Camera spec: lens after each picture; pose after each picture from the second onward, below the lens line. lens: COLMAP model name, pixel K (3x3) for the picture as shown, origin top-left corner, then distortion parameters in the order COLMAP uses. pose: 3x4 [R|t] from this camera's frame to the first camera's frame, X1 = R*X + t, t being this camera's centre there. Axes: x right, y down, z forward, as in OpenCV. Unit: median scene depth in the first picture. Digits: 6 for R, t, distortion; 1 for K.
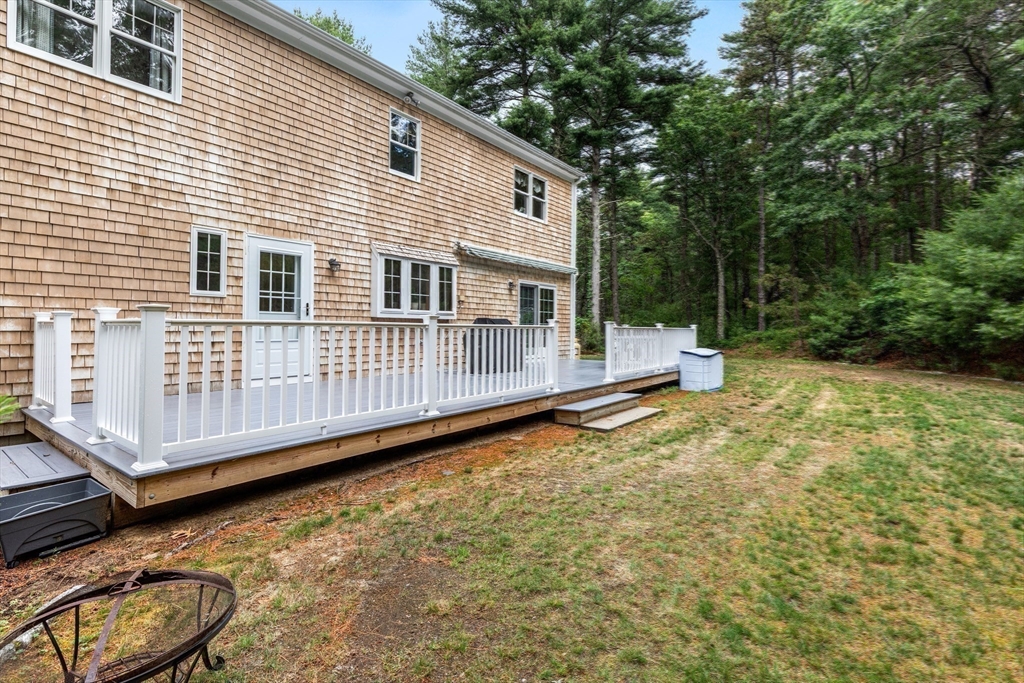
lens RADIAL K [[464.7, 0, 520.5], [0, 464.7, 322.2], [0, 0, 1]] dist [0.009609, -0.002833]
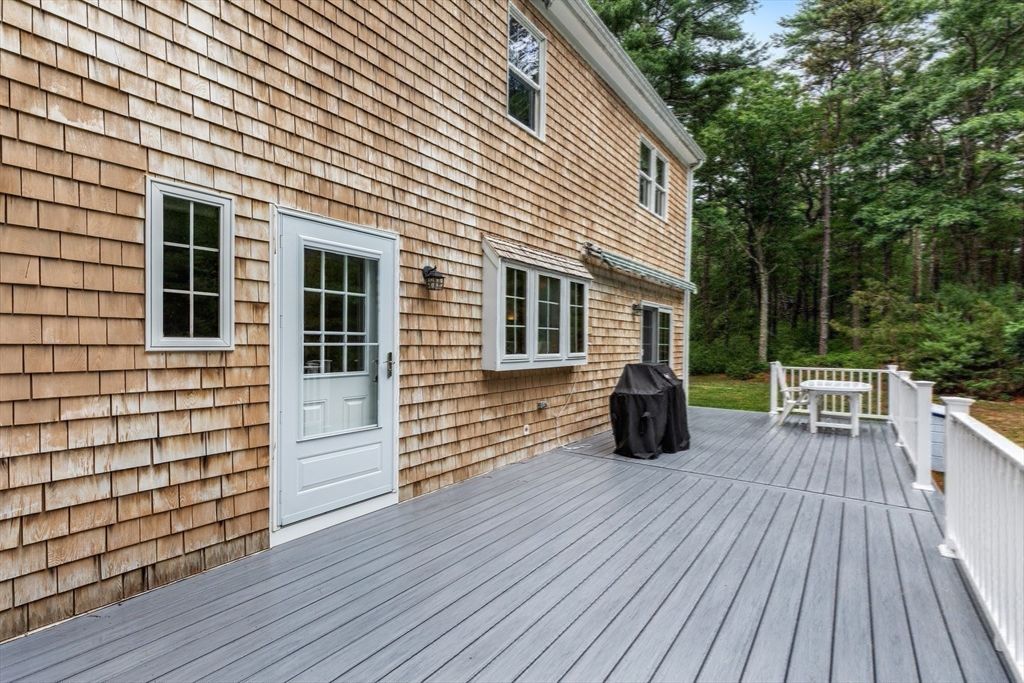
lens RADIAL K [[464.7, 0, 519.7], [0, 464.7, 348.5], [0, 0, 1]] dist [0.009609, -0.002833]
pose [[0.999823, -0.000898, 0.018789, -0.340752], [0.000463, 0.999733, 0.023122, -0.060239], [-0.018805, -0.023109, 0.999556, 0.511897]]
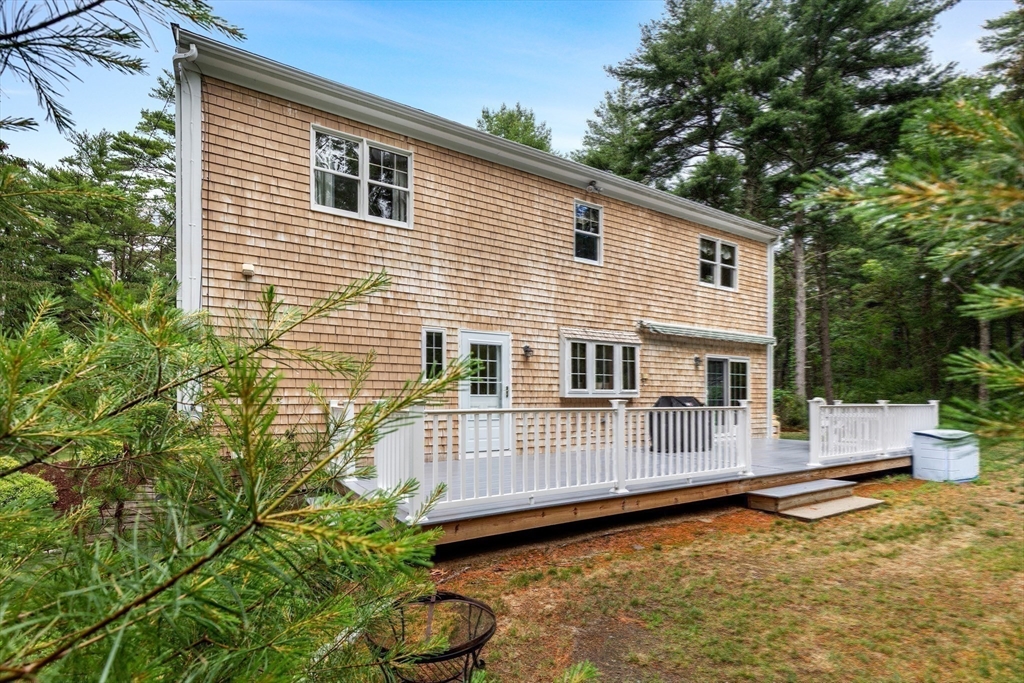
lens RADIAL K [[464.7, 0, 527.1], [0, 464.7, 403.8], [0, 0, 1]] dist [0.009609, -0.002833]
pose [[0.931938, -0.010240, -0.362472, -0.000911], [0.015823, 0.999797, 0.012438, -0.012336], [0.362271, -0.017327, 0.931912, -0.043049]]
